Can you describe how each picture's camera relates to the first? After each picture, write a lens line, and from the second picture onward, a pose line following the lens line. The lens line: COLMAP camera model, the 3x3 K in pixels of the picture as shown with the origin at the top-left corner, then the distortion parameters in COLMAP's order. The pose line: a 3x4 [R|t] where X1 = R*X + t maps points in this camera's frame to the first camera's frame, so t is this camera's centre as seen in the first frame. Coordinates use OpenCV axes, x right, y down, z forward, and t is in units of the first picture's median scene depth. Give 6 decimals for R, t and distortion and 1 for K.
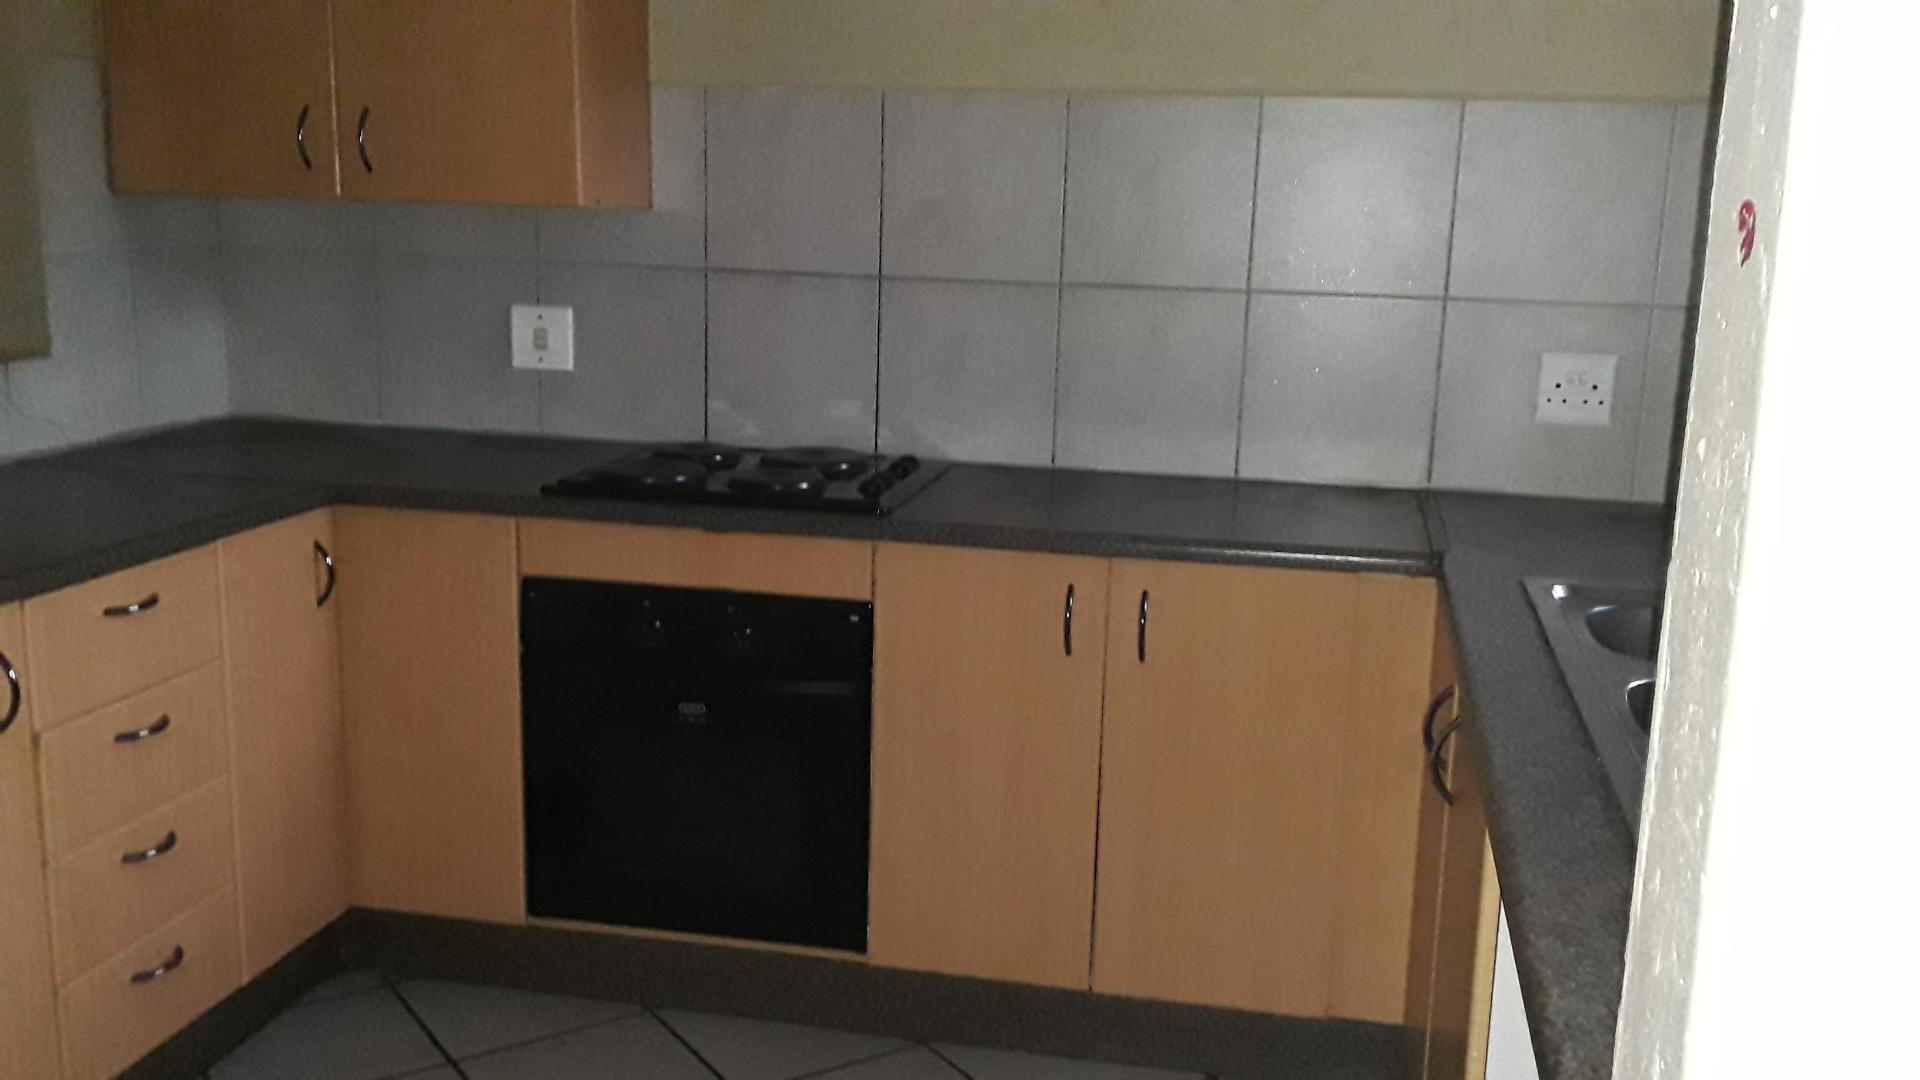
lens RADIAL K [[1758.5, 0, 960.0], [0, 1758.5, 540.0], [0, 0, 1]] dist [0.047699, -0.012853]
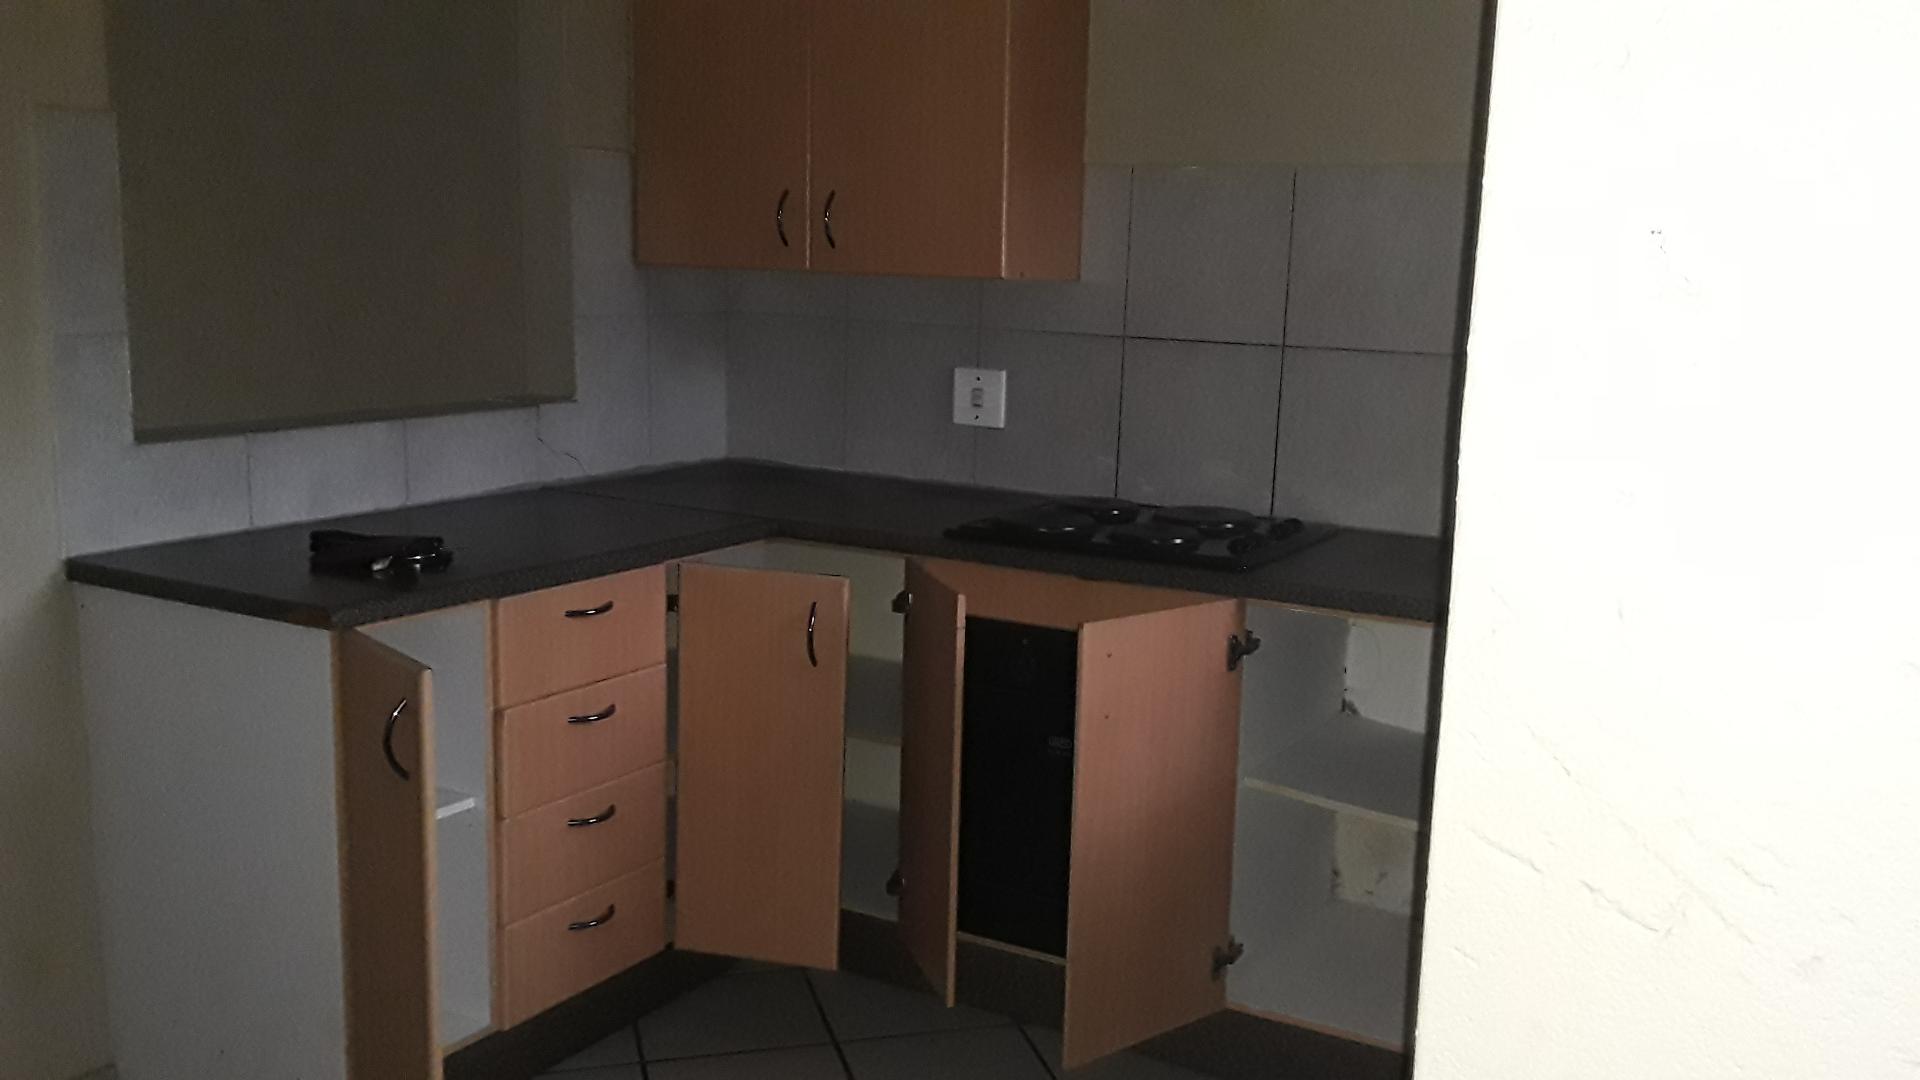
lens RADIAL K [[1730.8, 0, 960.0], [0, 1730.8, 540.0], [0, 0, 1]] dist [0.011798, 0.000396]
pose [[0.948641, 0.054493, -0.311626, 0.104035], [-0.067060, 0.997305, -0.029746, 0.007084], [0.309165, 0.049115, 0.949739, -0.019540]]
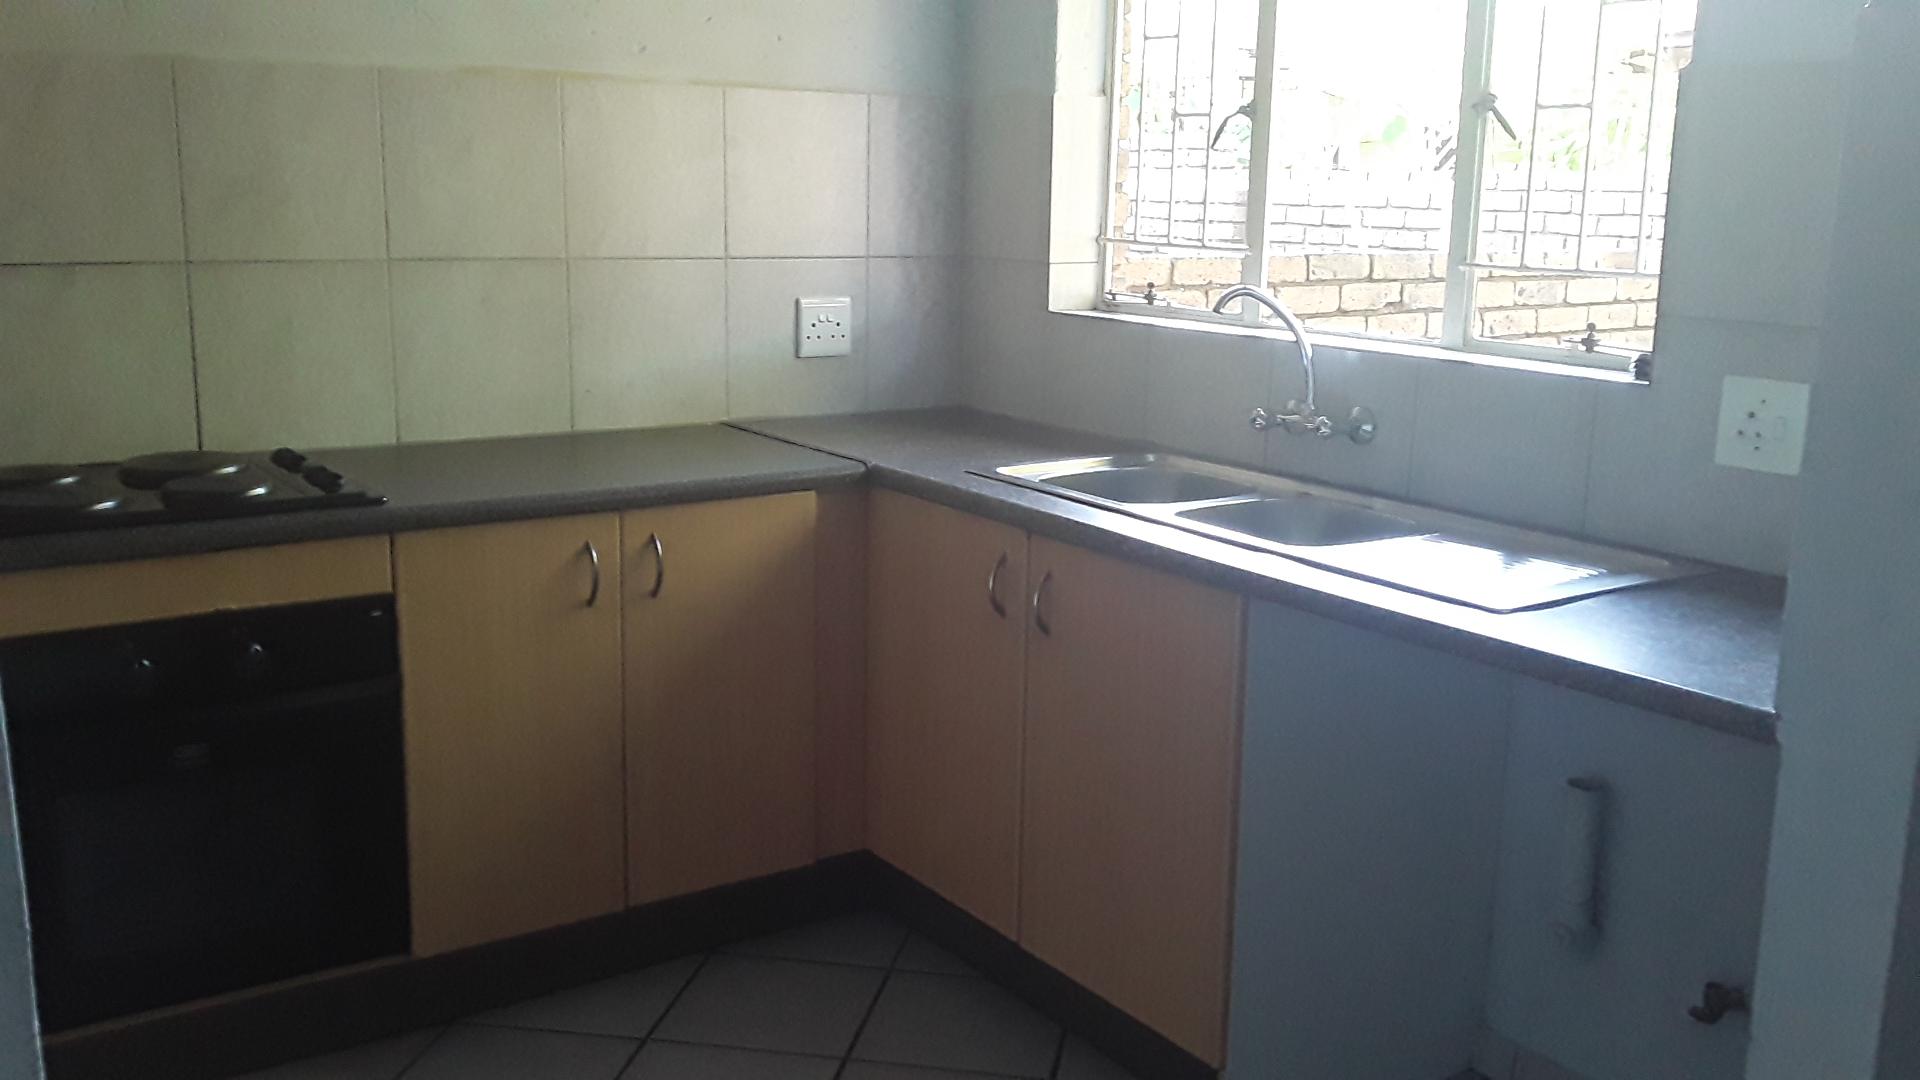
lens RADIAL K [[1775.2, 0, 960.0], [0, 1775.2, 540.0], [0, 0, 1]] dist [0.073198, -0.165574]
pose [[0.681344, -0.161991, 0.713813, -0.492004], [0.144286, 0.985793, 0.085991, -0.030928], [-0.717601, 0.044403, 0.695037, 0.073557]]
